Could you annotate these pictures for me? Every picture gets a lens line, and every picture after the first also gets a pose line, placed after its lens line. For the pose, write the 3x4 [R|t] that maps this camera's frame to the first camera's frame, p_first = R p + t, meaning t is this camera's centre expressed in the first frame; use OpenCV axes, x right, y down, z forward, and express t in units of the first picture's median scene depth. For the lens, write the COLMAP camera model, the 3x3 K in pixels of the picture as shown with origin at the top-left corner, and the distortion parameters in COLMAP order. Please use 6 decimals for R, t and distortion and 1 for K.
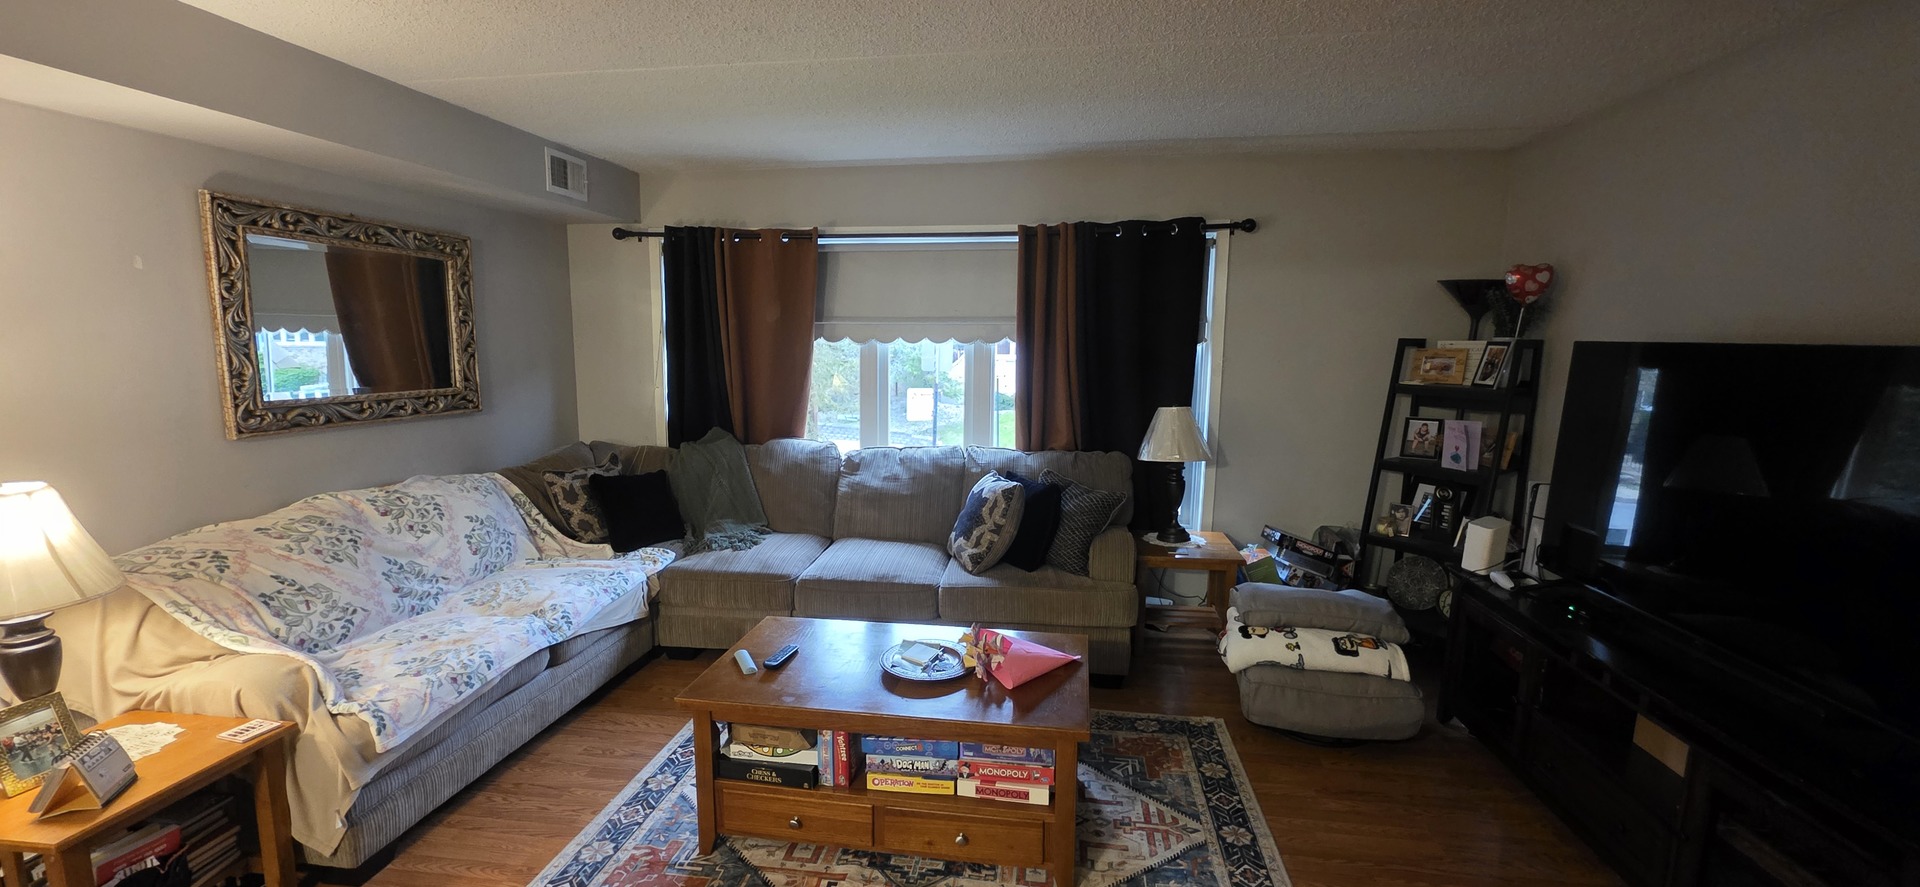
lens RADIAL K [[770.0, 0, 955.2], [0, 770.0, 444.2], [0, 0, 1]] dist [0.005386, -0.002873]
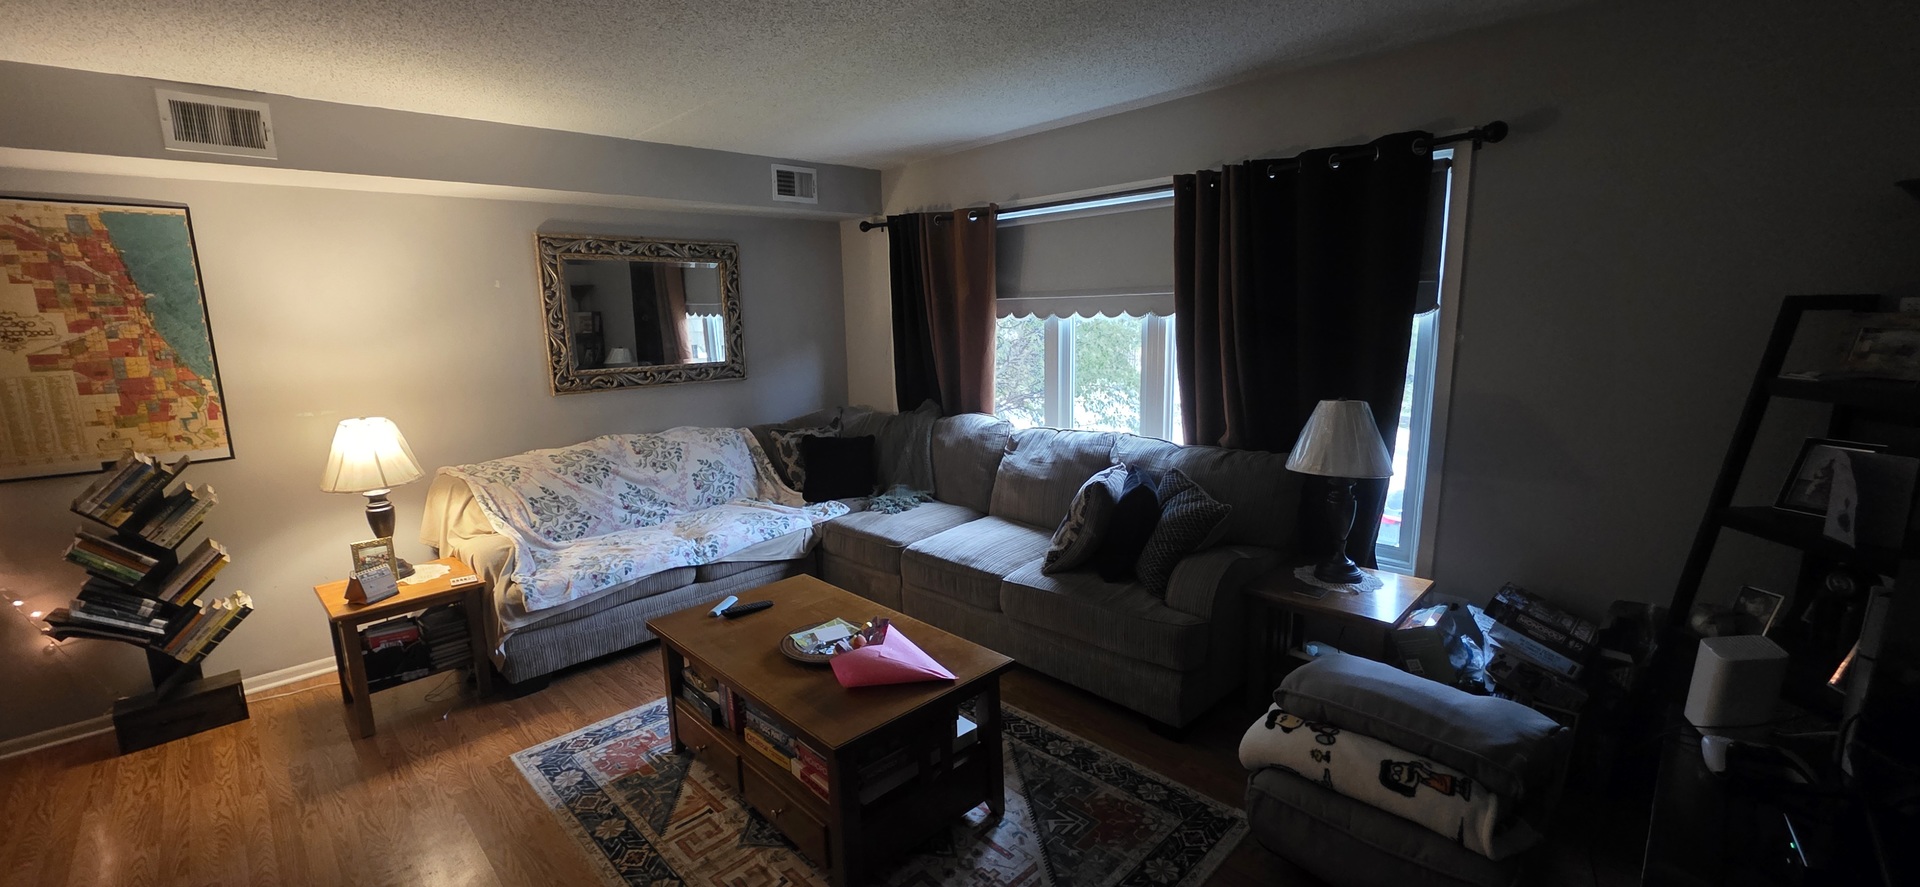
lens RADIAL K [[770.0, 0, 955.2], [0, 770.0, 444.2], [0, 0, 1]] dist [0.005386, -0.002873]
pose [[0.794273, 0.079357, -0.602356, 0.496196], [-0.051927, 0.996672, 0.062834, -0.038024], [0.605337, -0.018629, 0.795751, 0.209696]]
